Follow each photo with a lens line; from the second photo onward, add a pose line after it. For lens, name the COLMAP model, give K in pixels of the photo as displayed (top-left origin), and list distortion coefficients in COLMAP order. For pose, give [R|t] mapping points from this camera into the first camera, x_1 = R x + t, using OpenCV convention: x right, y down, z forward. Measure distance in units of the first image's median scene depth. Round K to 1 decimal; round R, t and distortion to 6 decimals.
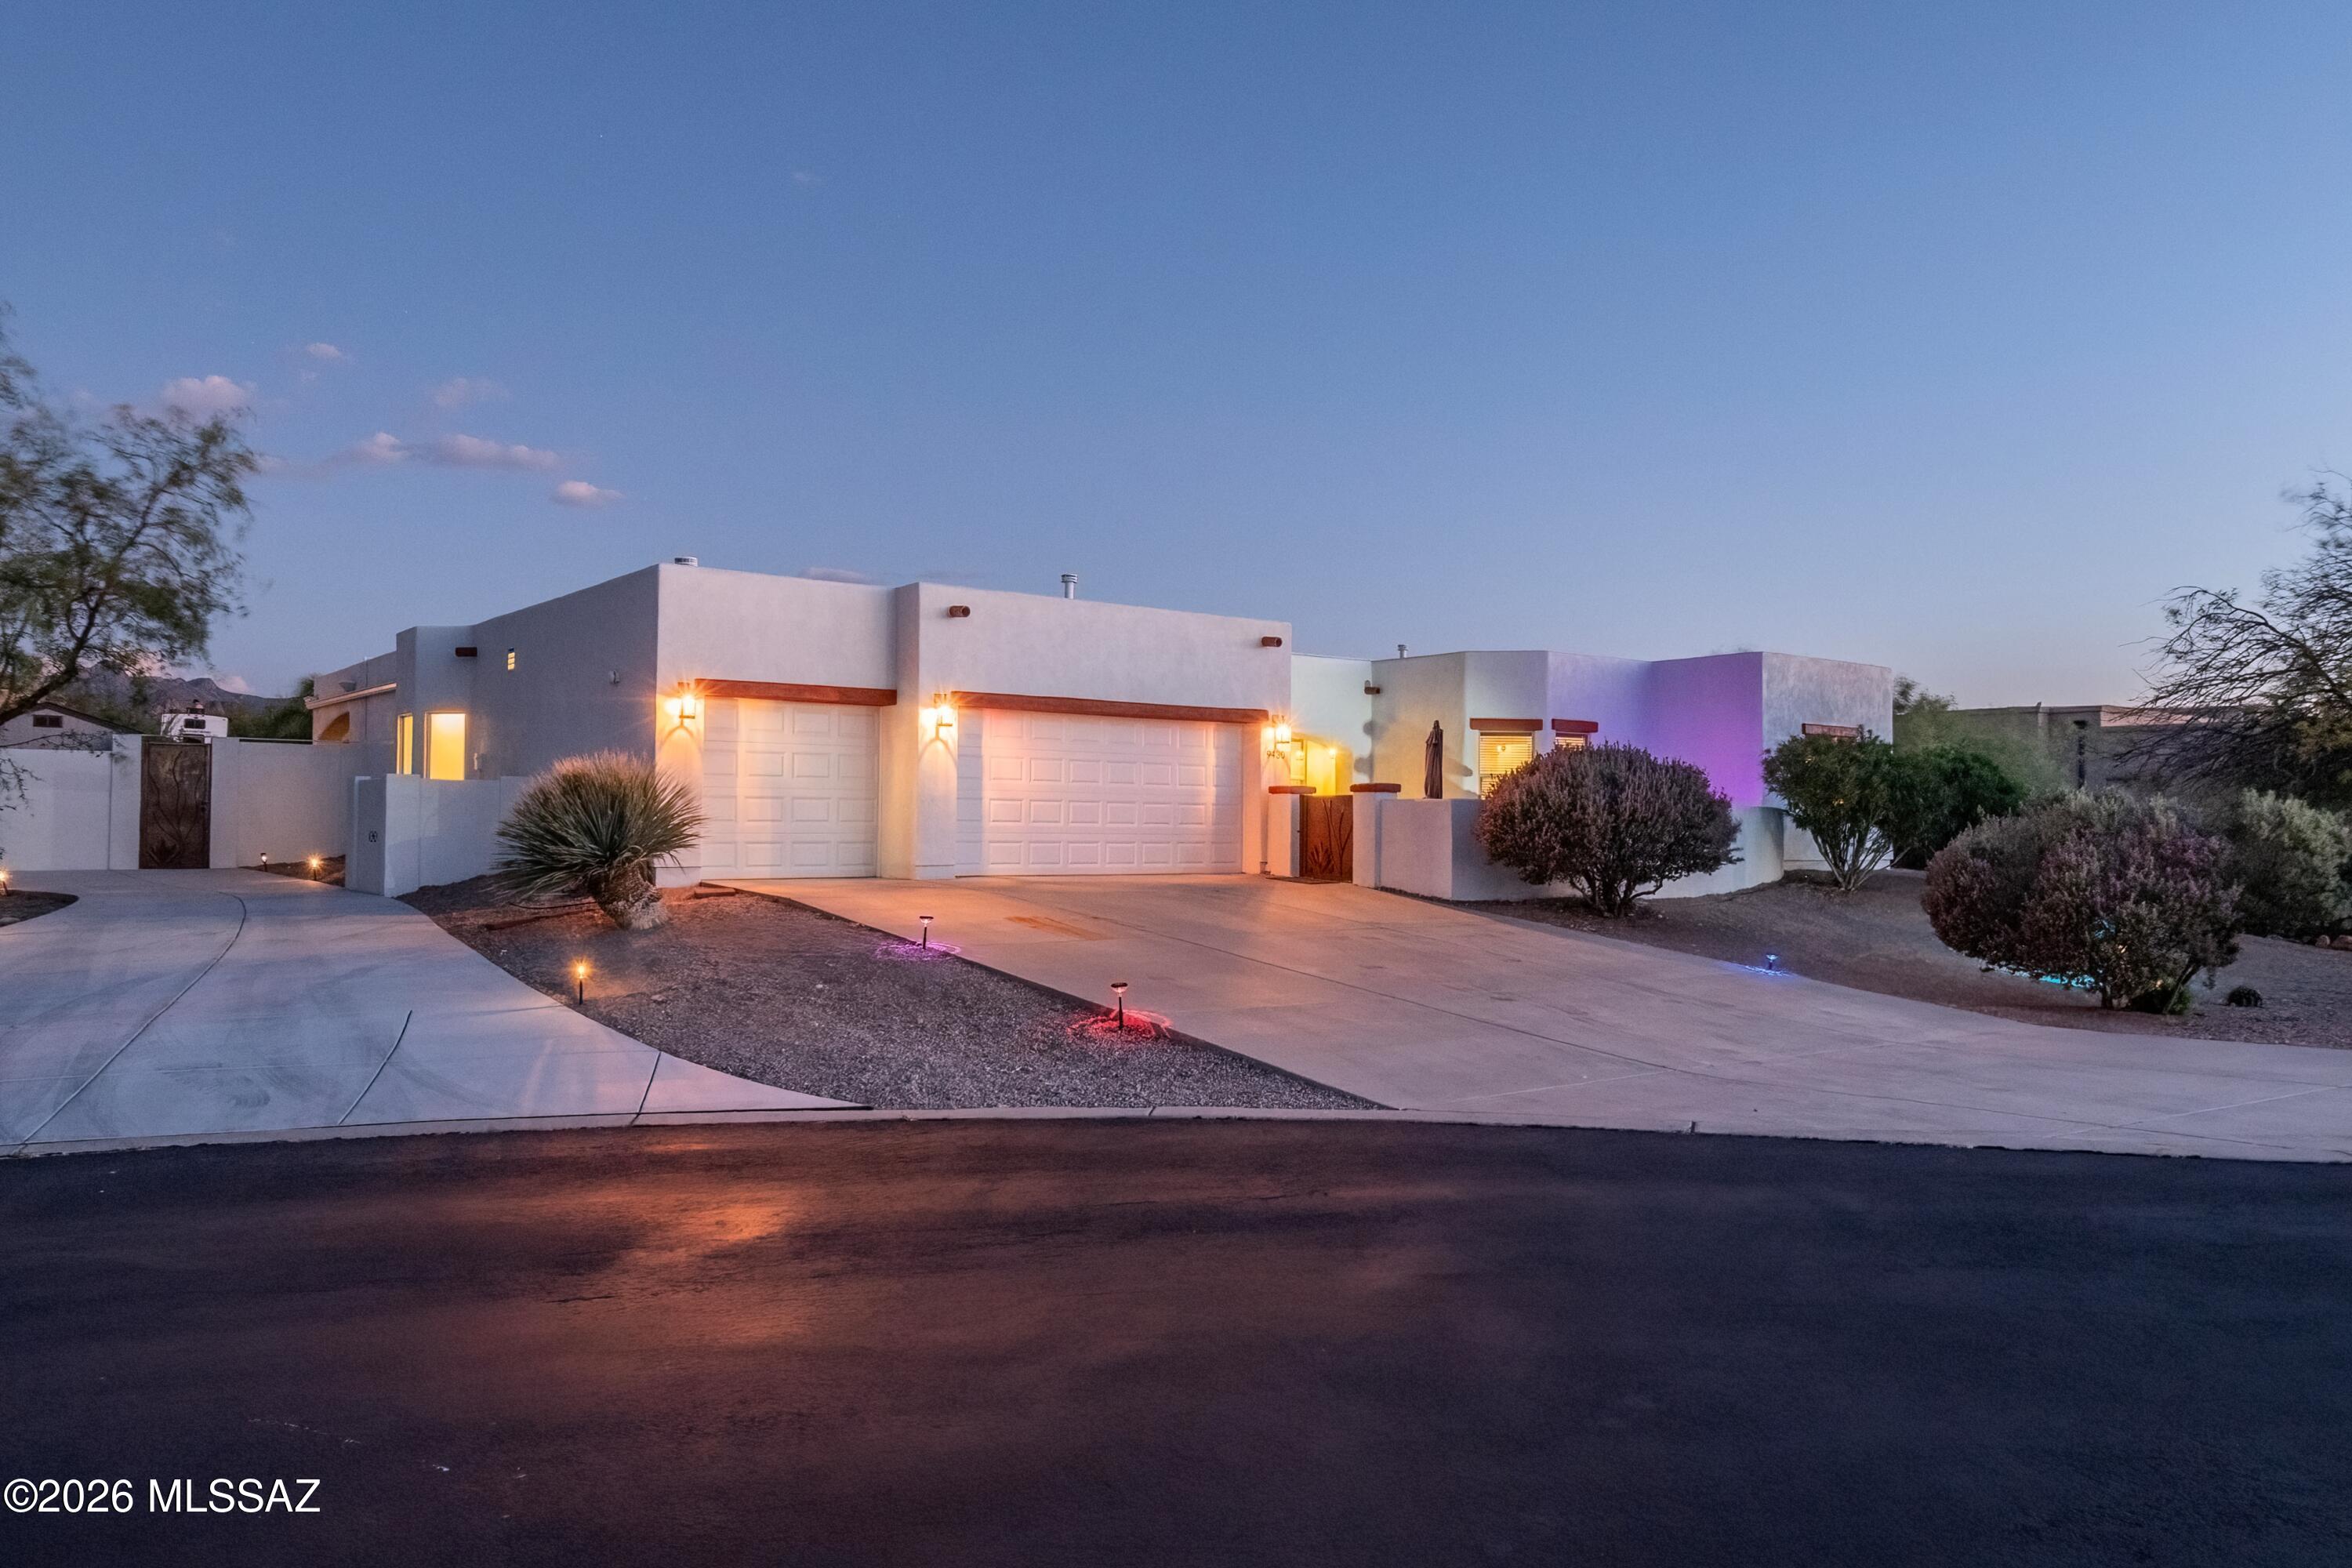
lens RADIAL K [[1625.4, 0, 1176.0], [0, 1625.4, 784.0], [0, 0, 1]] dist [0.000856, 0.000981]
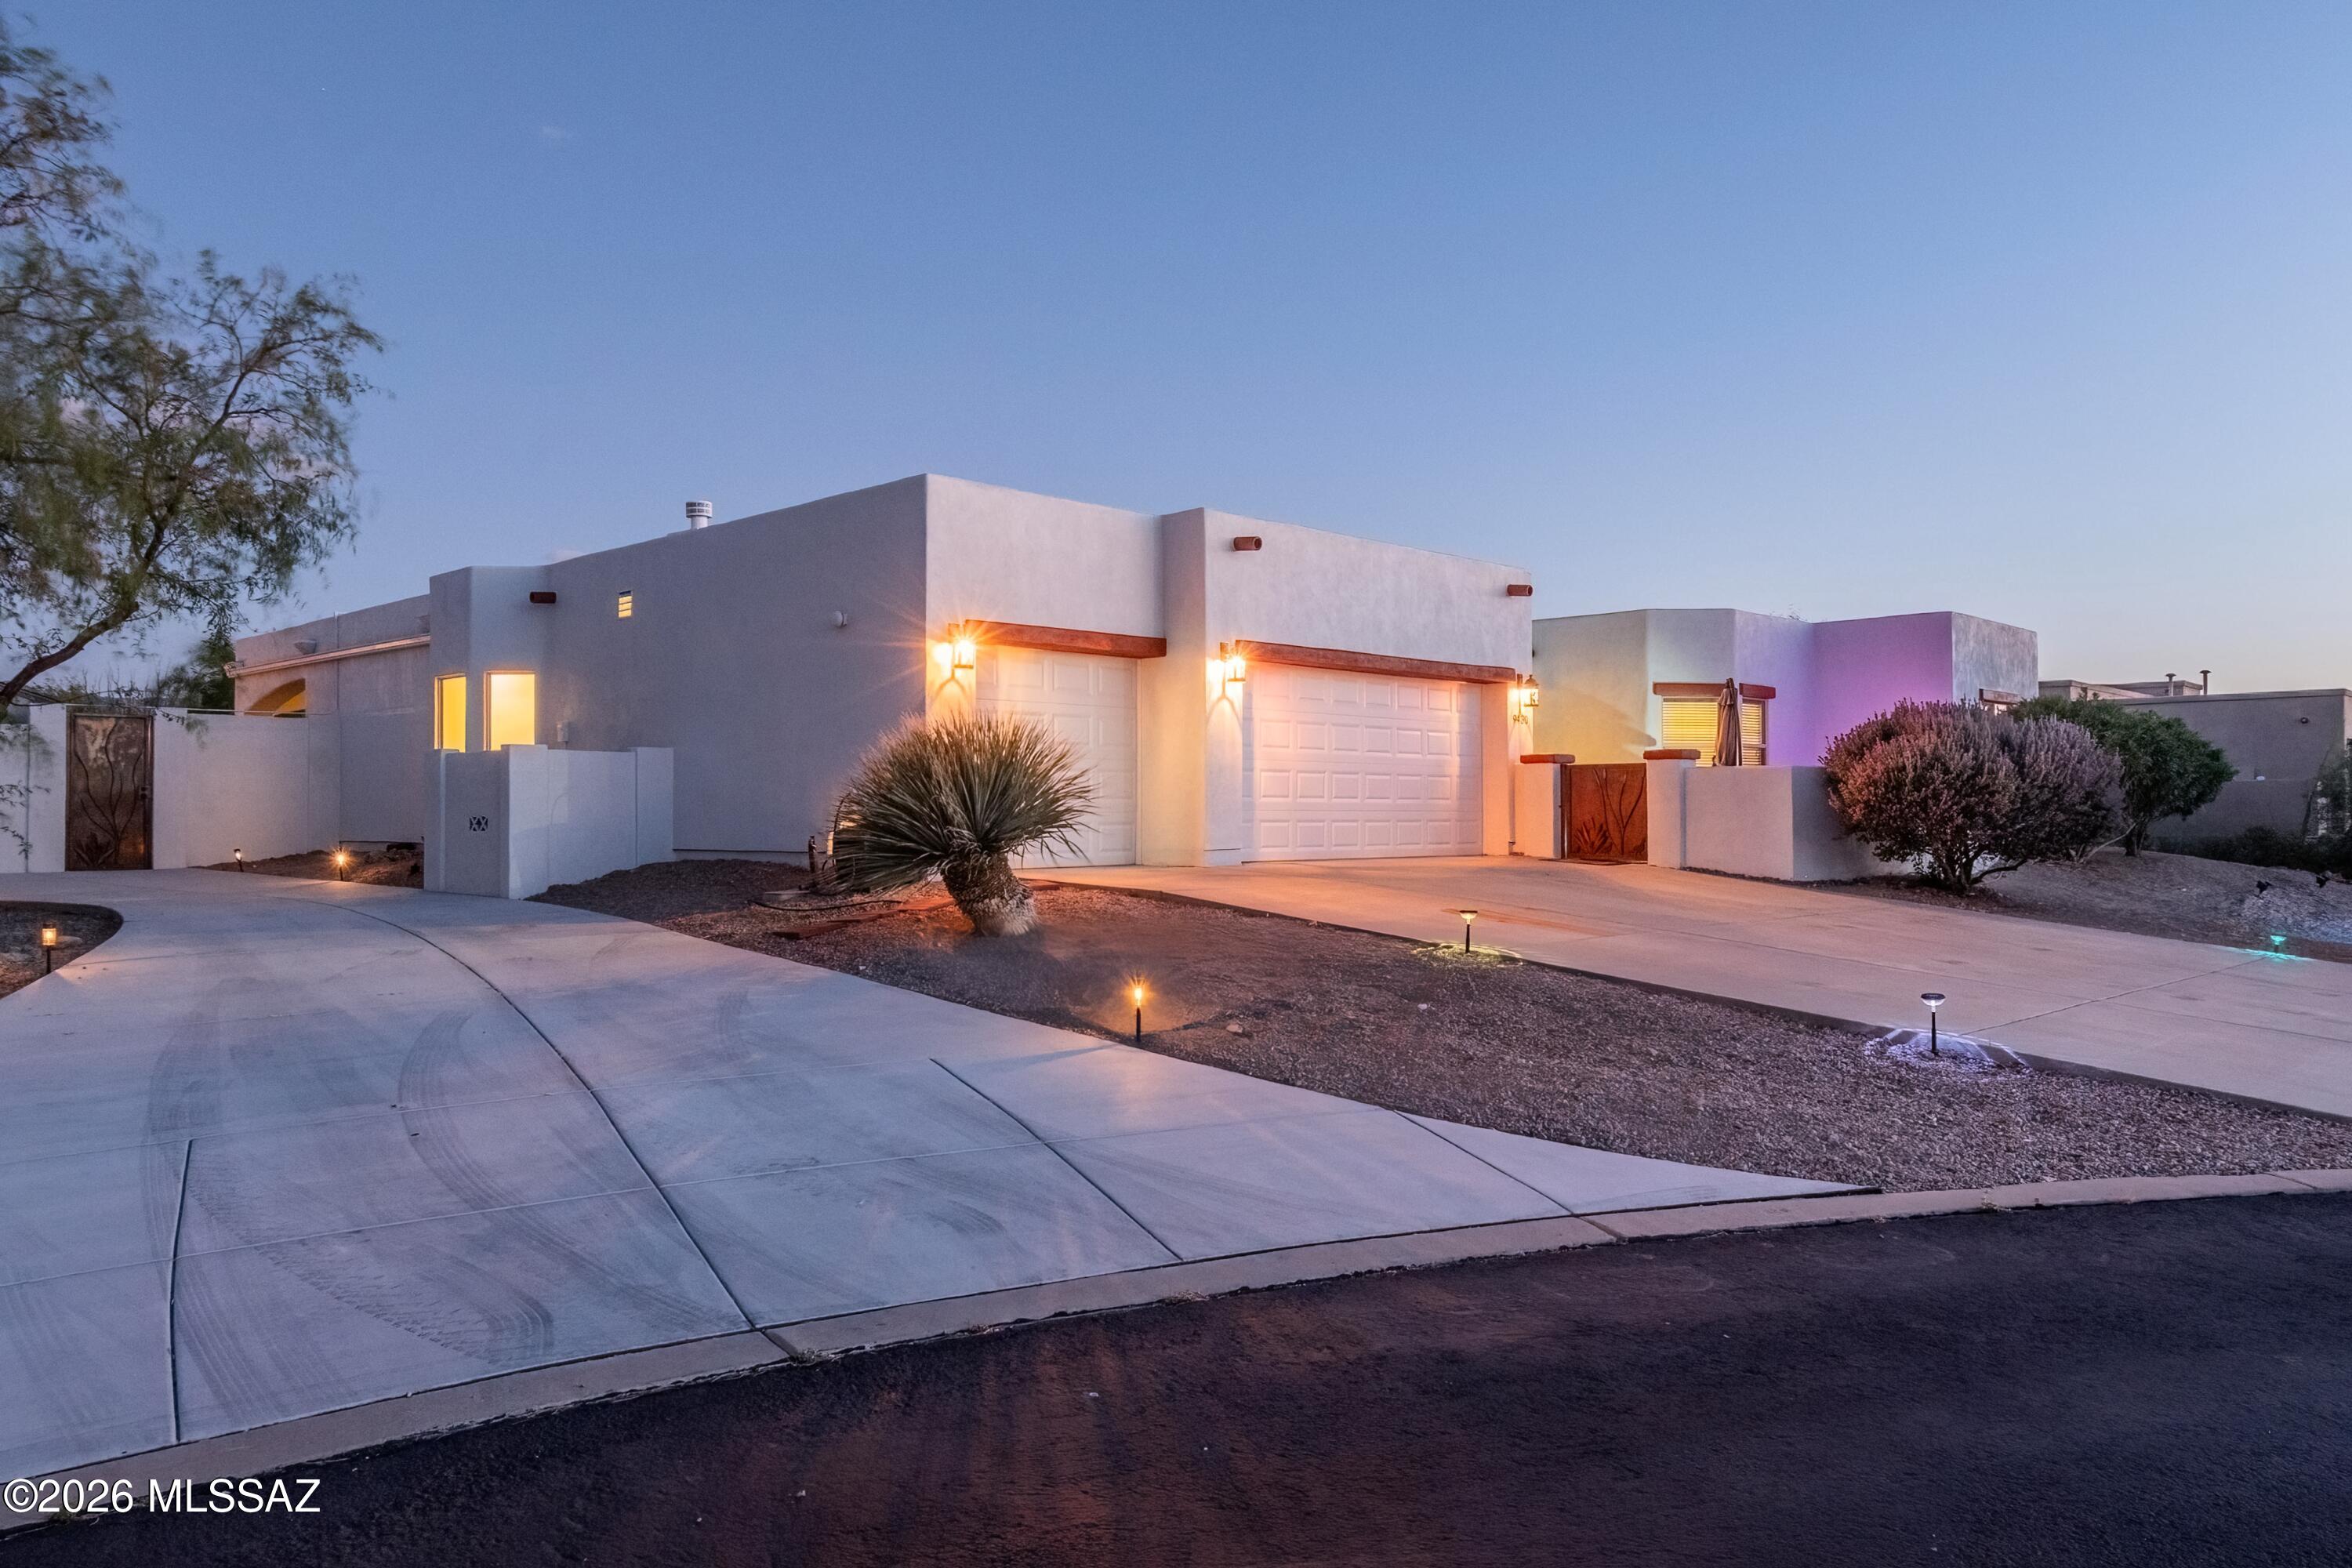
lens RADIAL K [[1625.4, 0, 1176.0], [0, 1625.4, 784.0], [0, 0, 1]] dist [0.000856, 0.000981]
pose [[0.990597, -0.008678, 0.136536, -0.269015], [0.007678, 0.999940, 0.007847, 0.009417], [-0.136596, -0.006725, 0.990604, 0.171154]]
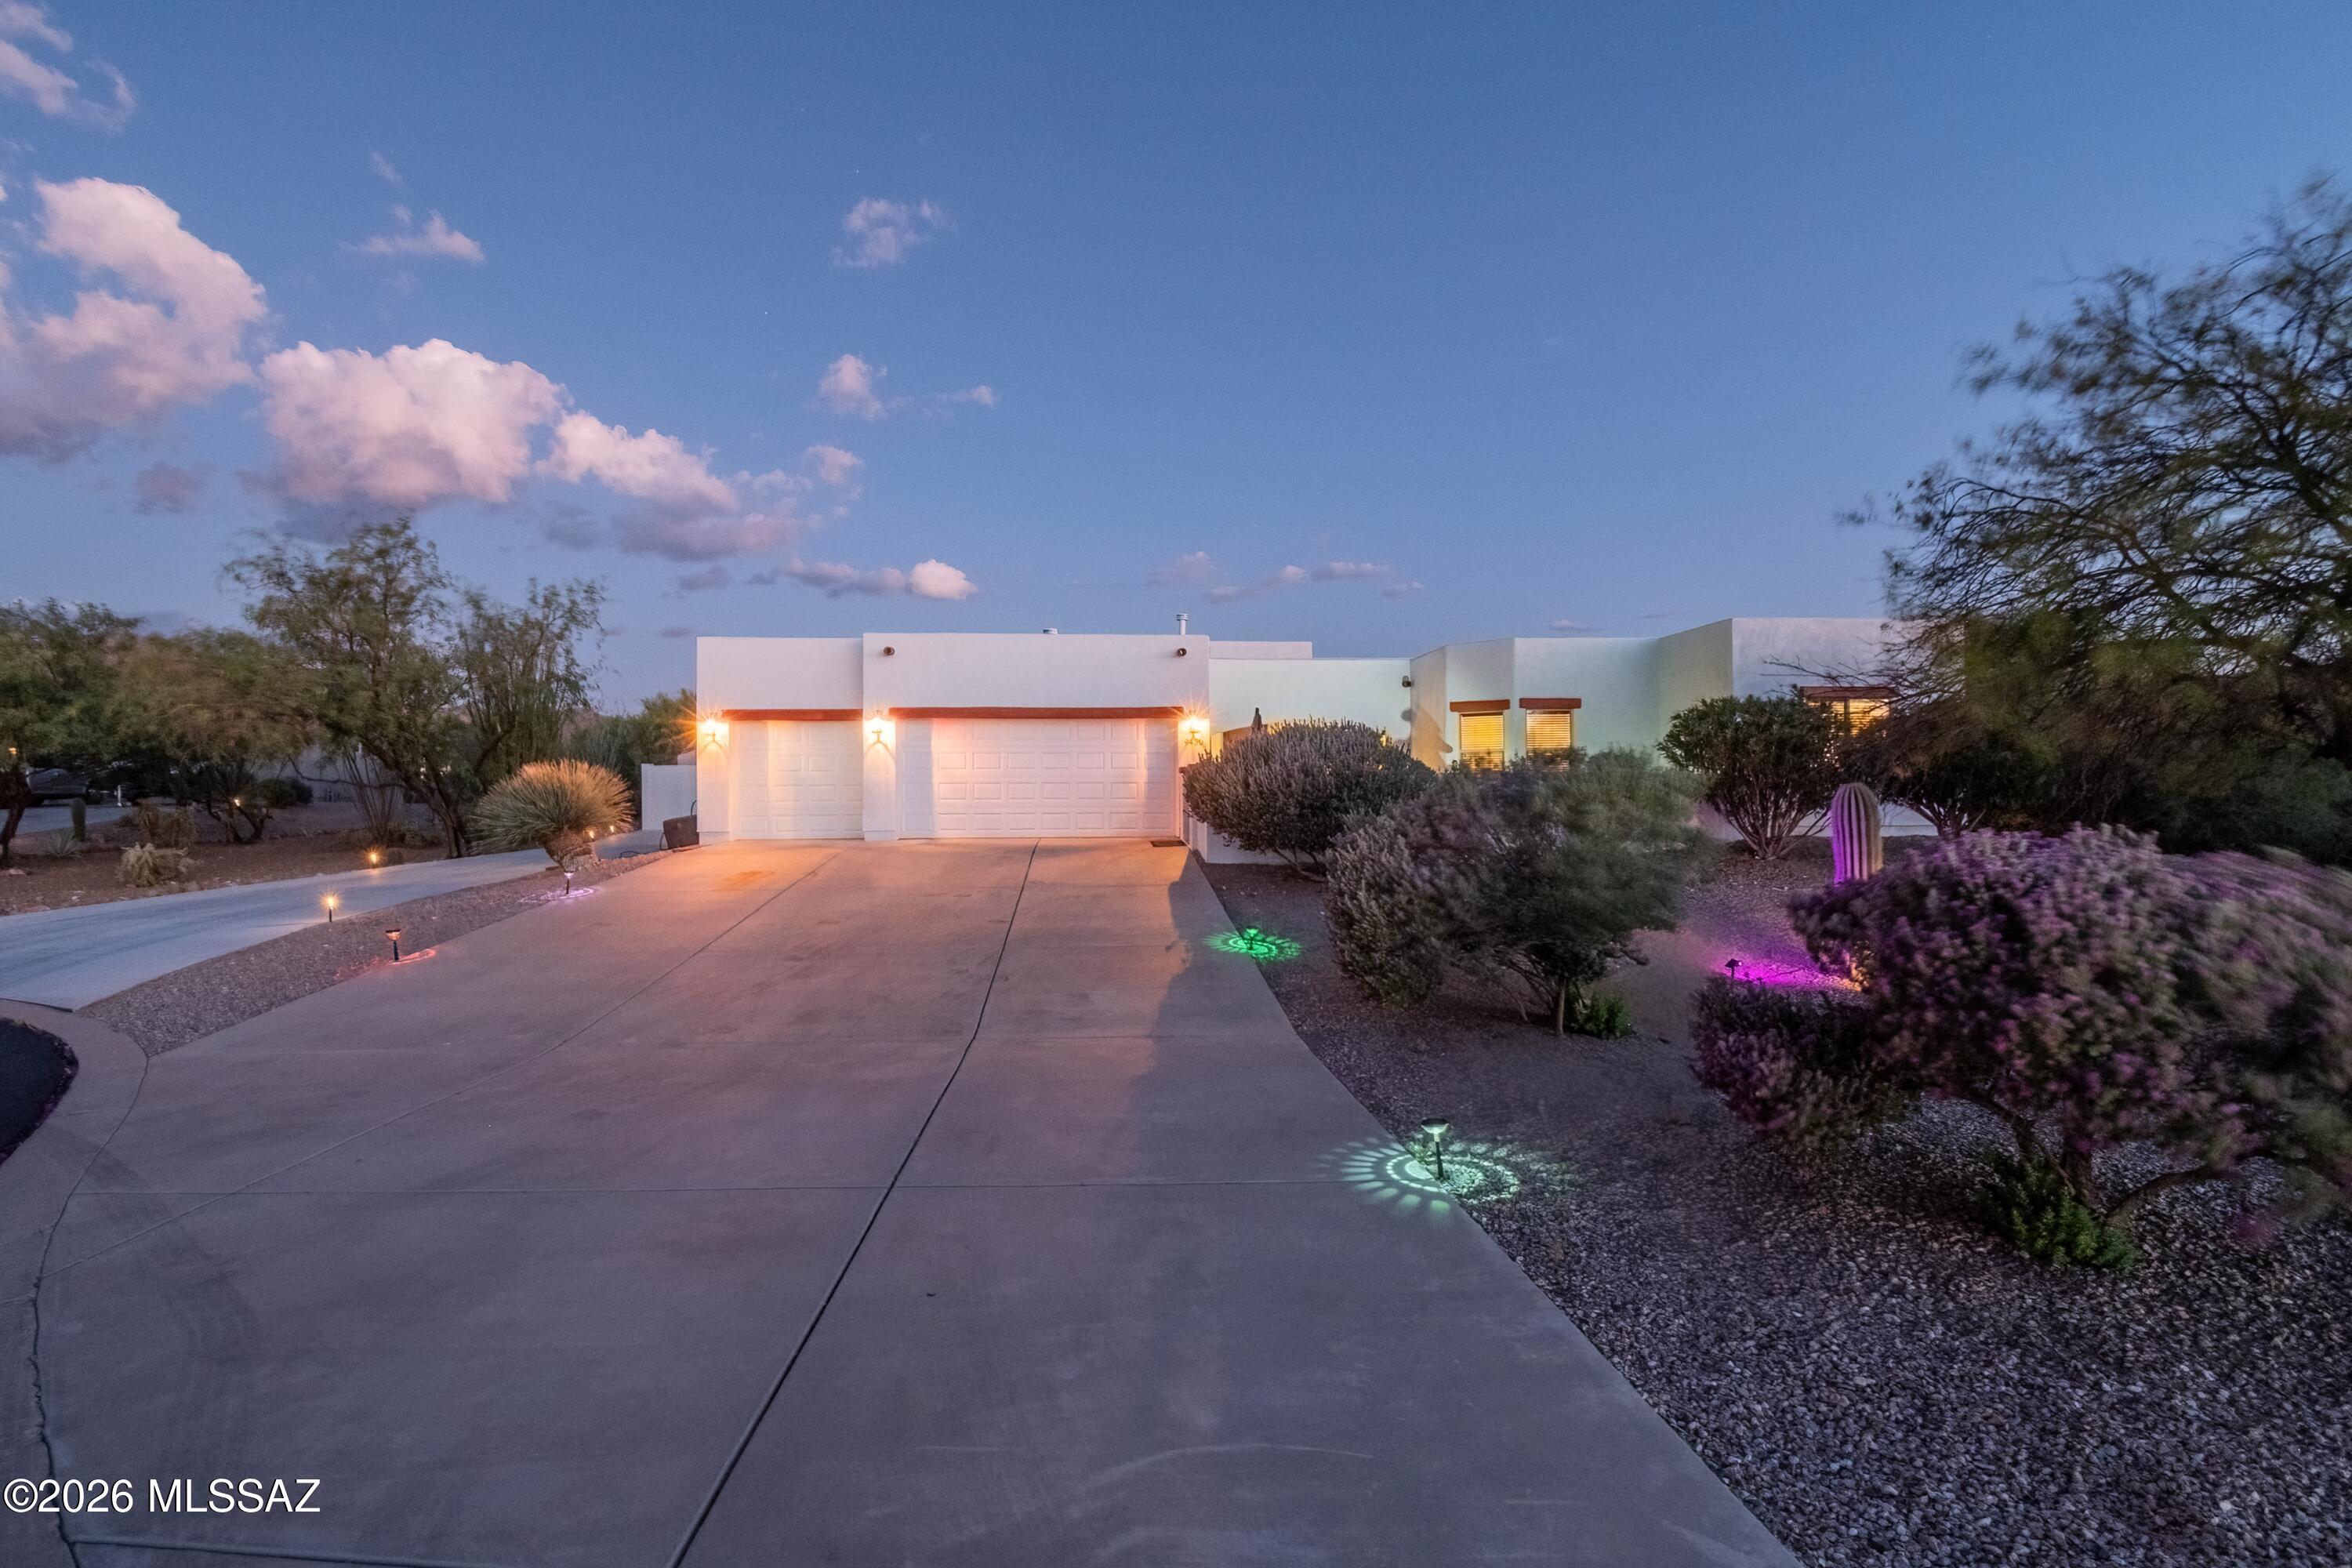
lens RADIAL K [[1067.9, 0, 1176.0], [0, 1067.9, 784.0], [0, 0, 1]] dist [0.027534, 0.000134]
pose [[0.841625, -0.020275, -0.539681, 0.546609], [0.026997, 0.999625, 0.004546, 0.011040], [0.539387, -0.018396, 0.841857, 0.331034]]
